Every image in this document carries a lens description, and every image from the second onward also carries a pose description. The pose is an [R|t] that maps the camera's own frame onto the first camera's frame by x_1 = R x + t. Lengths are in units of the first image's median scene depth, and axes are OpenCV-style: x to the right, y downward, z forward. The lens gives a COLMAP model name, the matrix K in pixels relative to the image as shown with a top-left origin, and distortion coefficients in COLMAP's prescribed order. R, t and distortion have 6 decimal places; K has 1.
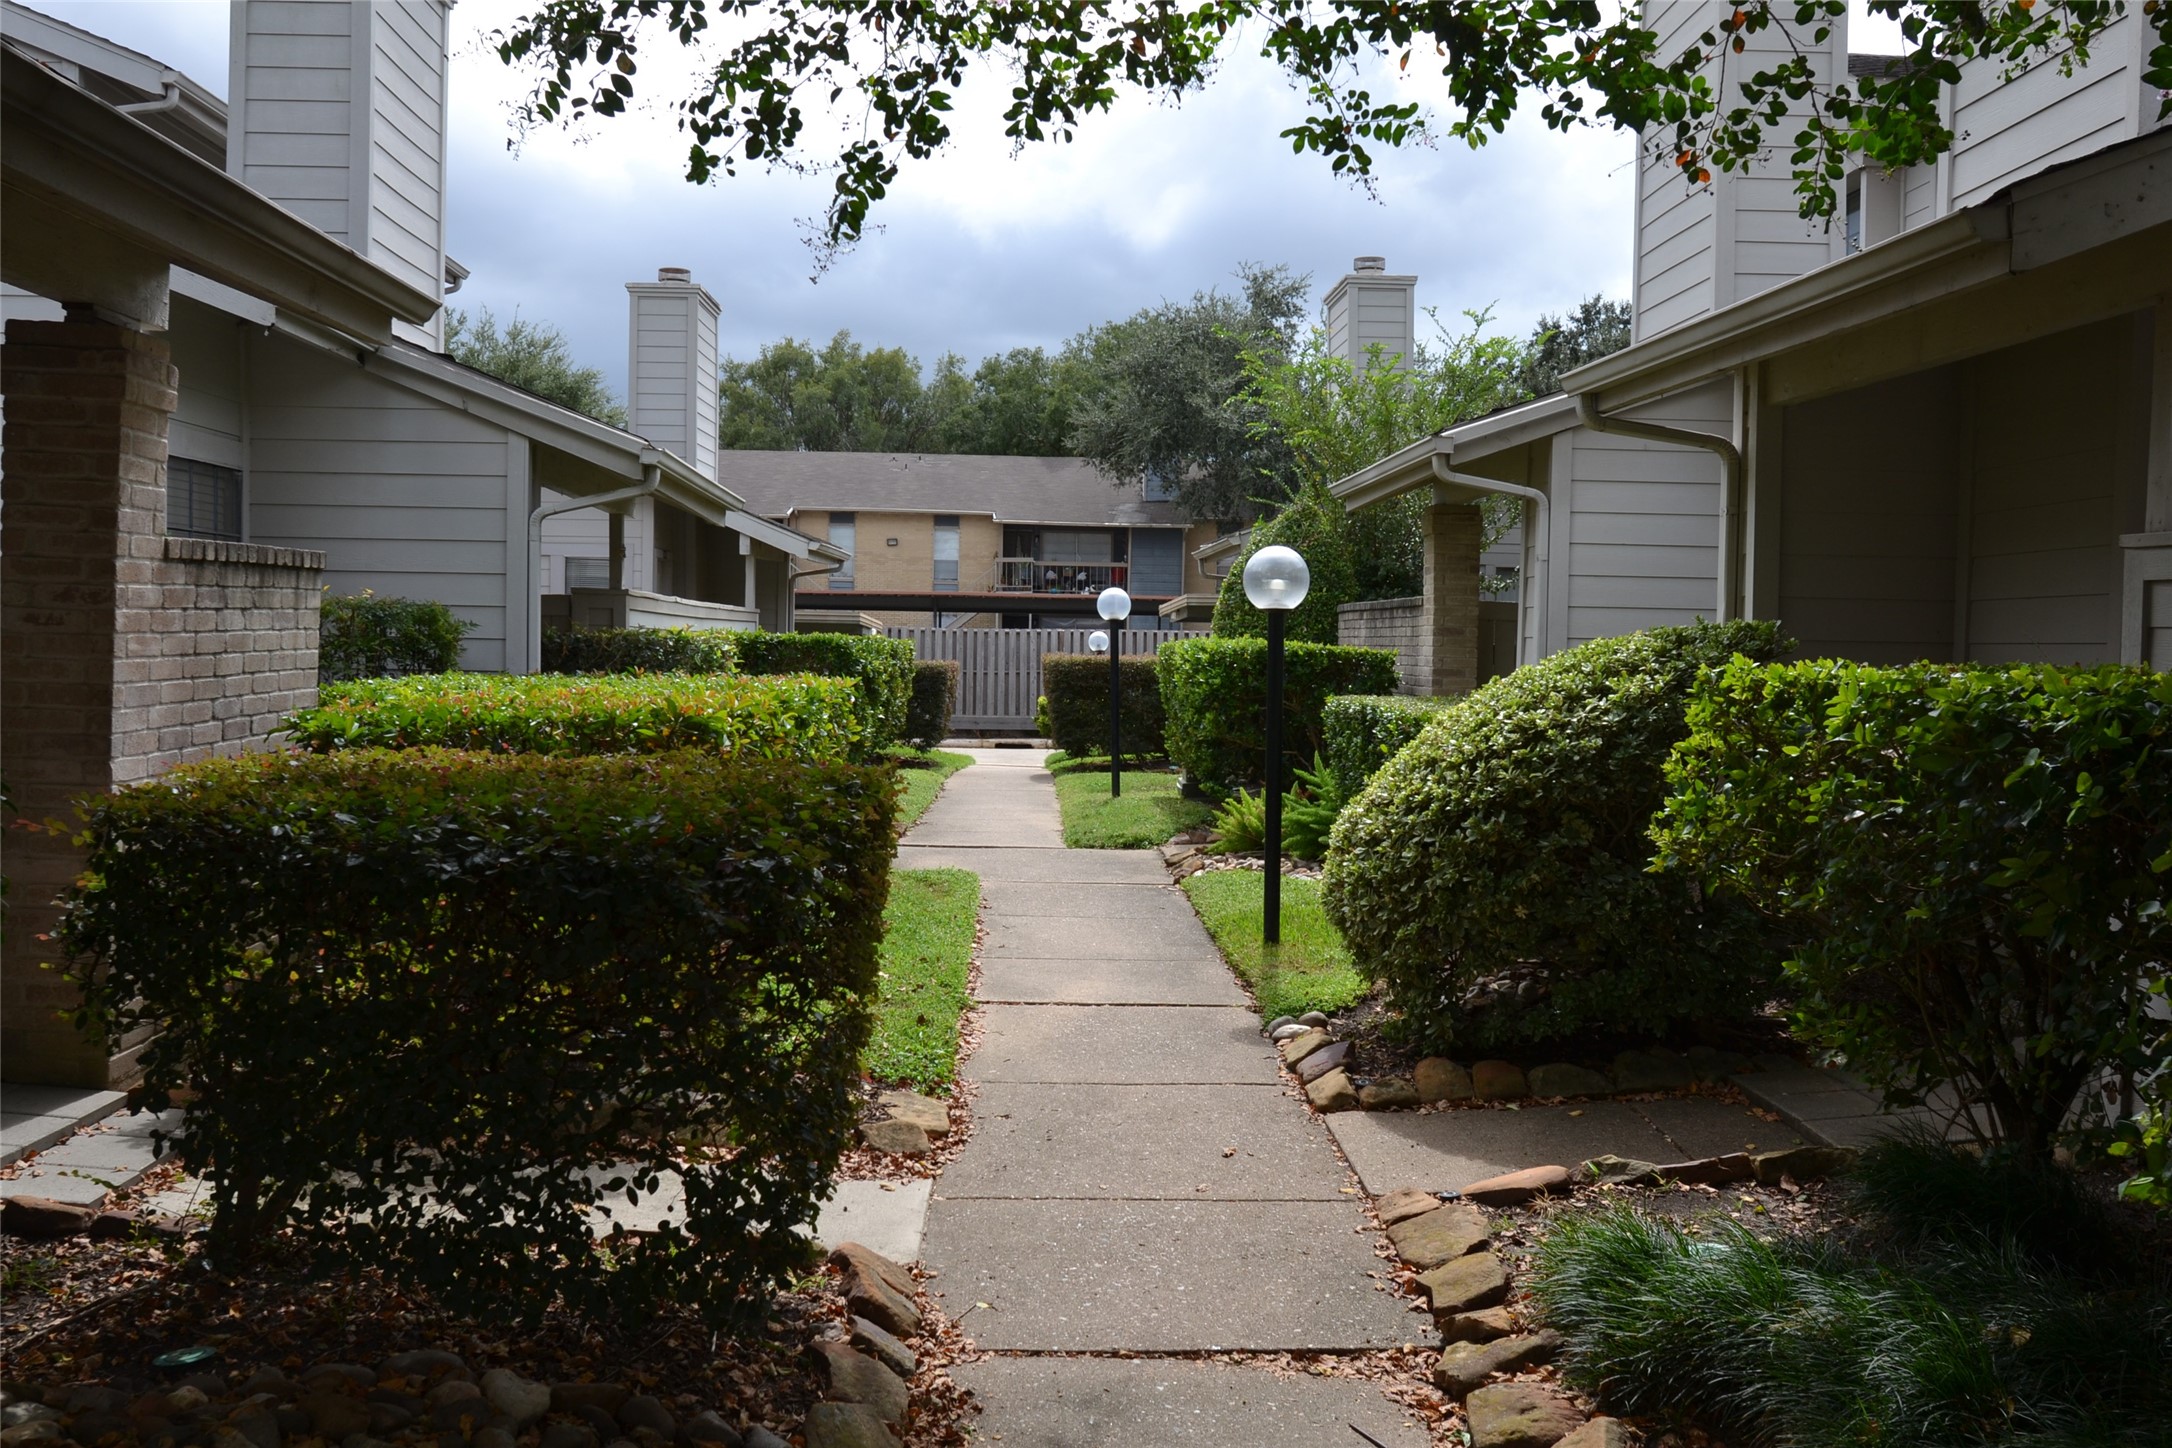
lens RADIAL K [[1978.4, 0, 1086.0], [0, 1978.4, 724.0], [0, 0, 1]] dist [-0.010532, 0.002221]
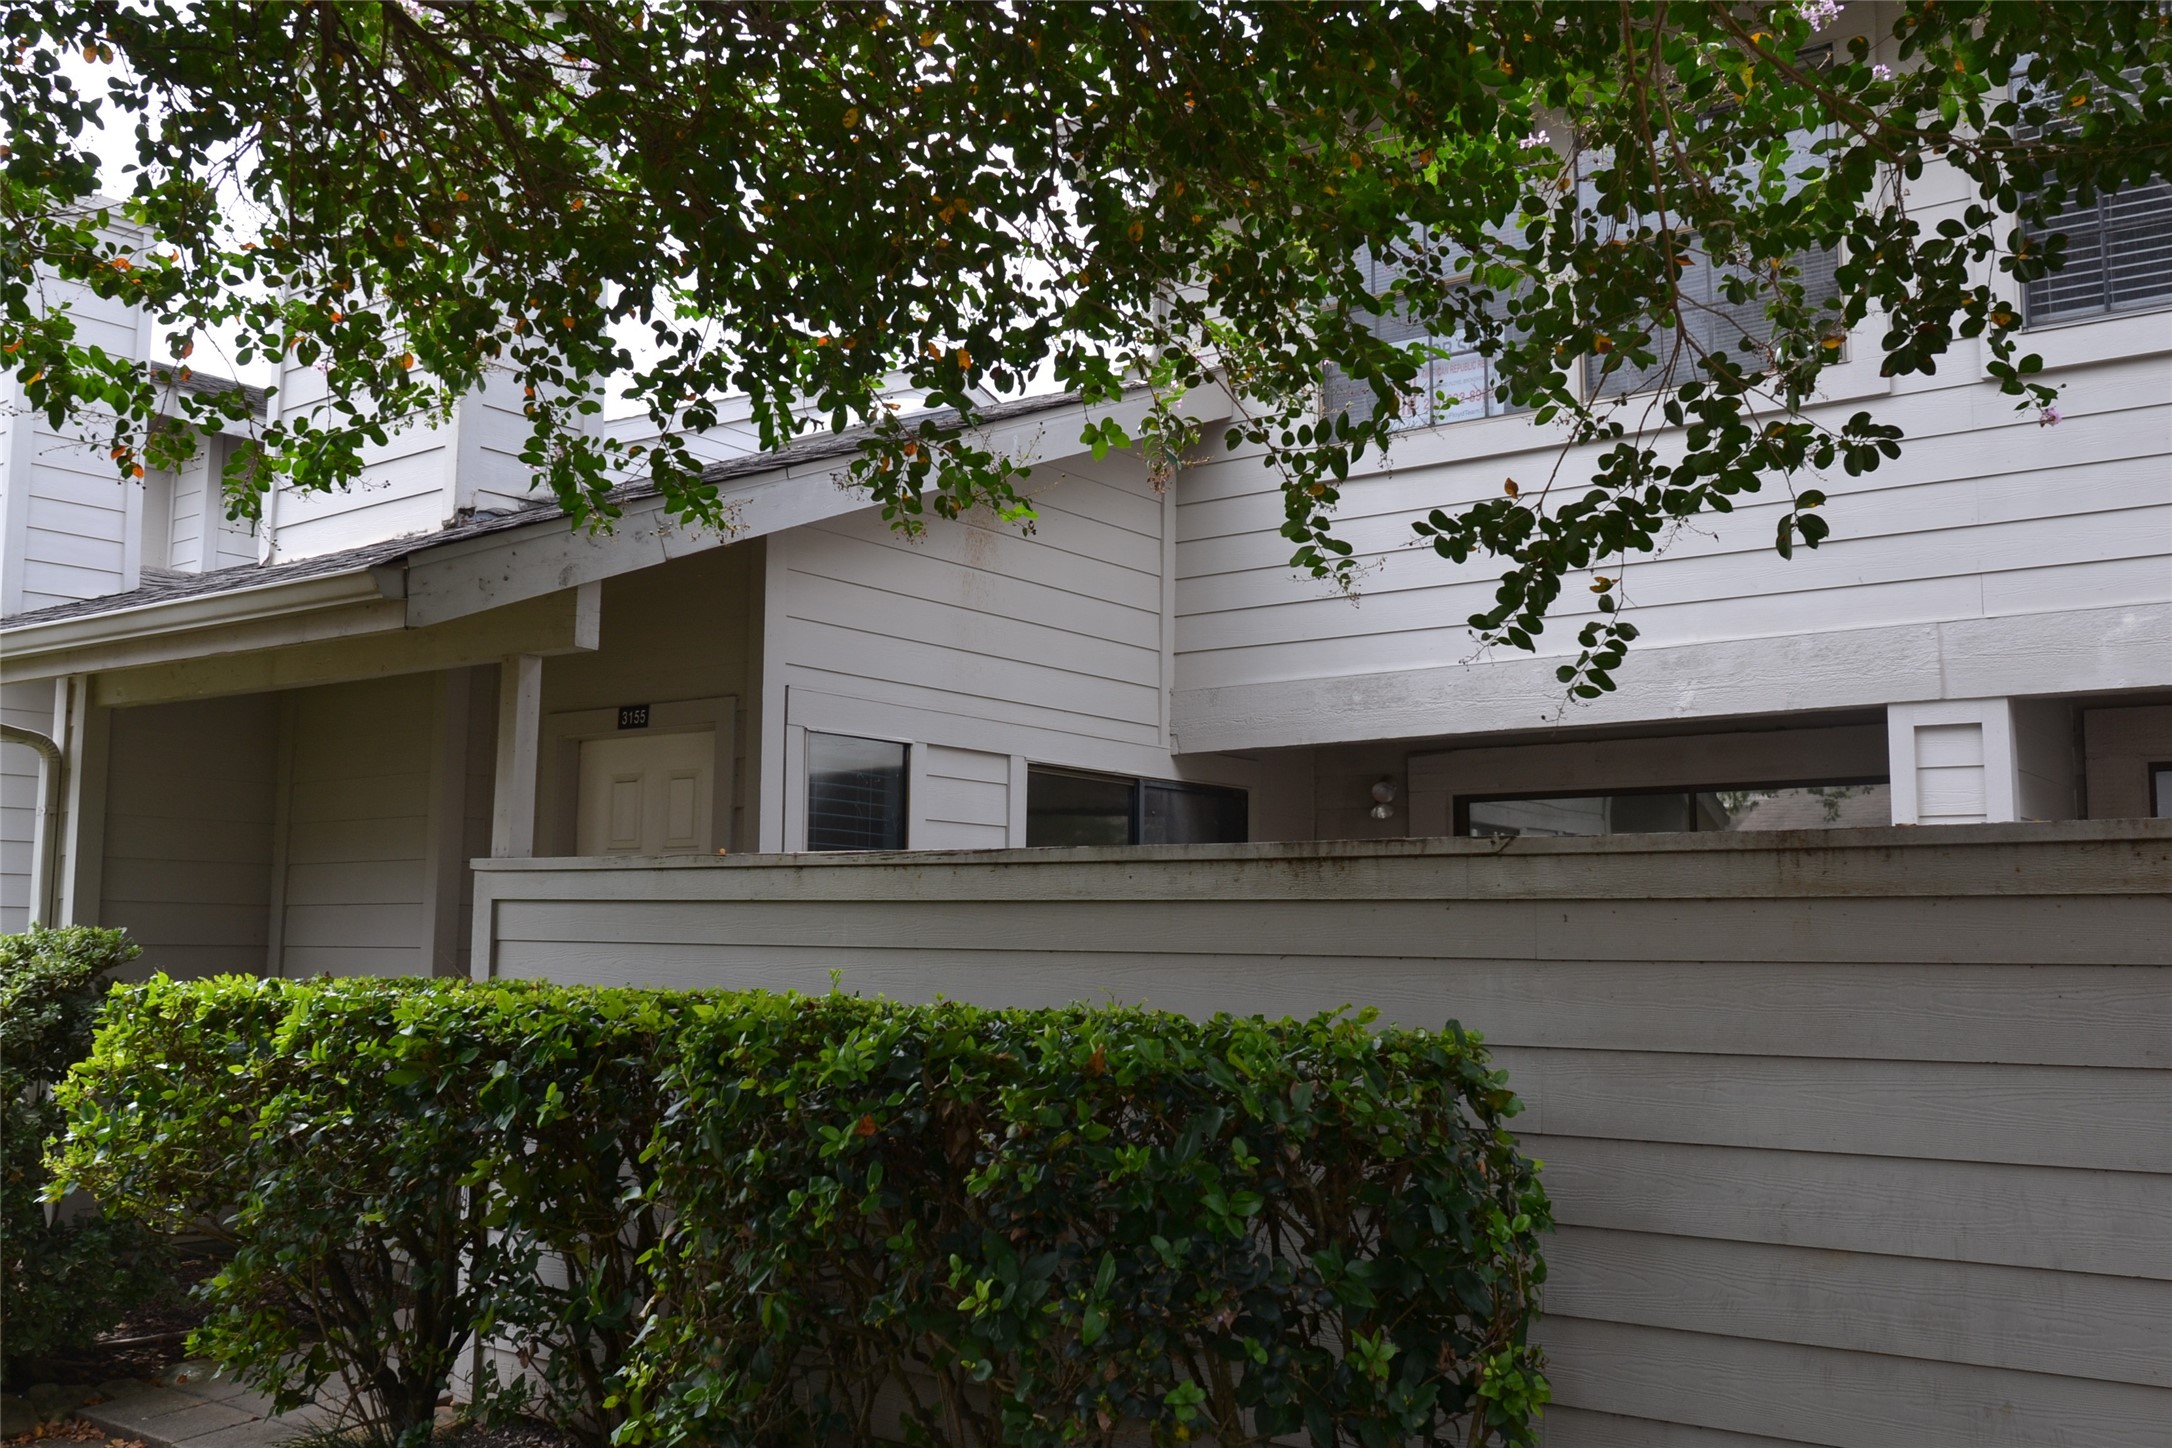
lens RADIAL K [[1978.4, 0, 1086.0], [0, 1978.4, 724.0], [0, 0, 1]] dist [-0.010532, 0.002221]
pose [[0.632354, 0.076855, 0.770858, -0.152154], [0.030131, 0.991874, -0.123607, -0.022003], [-0.774093, 0.101390, 0.624900, -0.004539]]
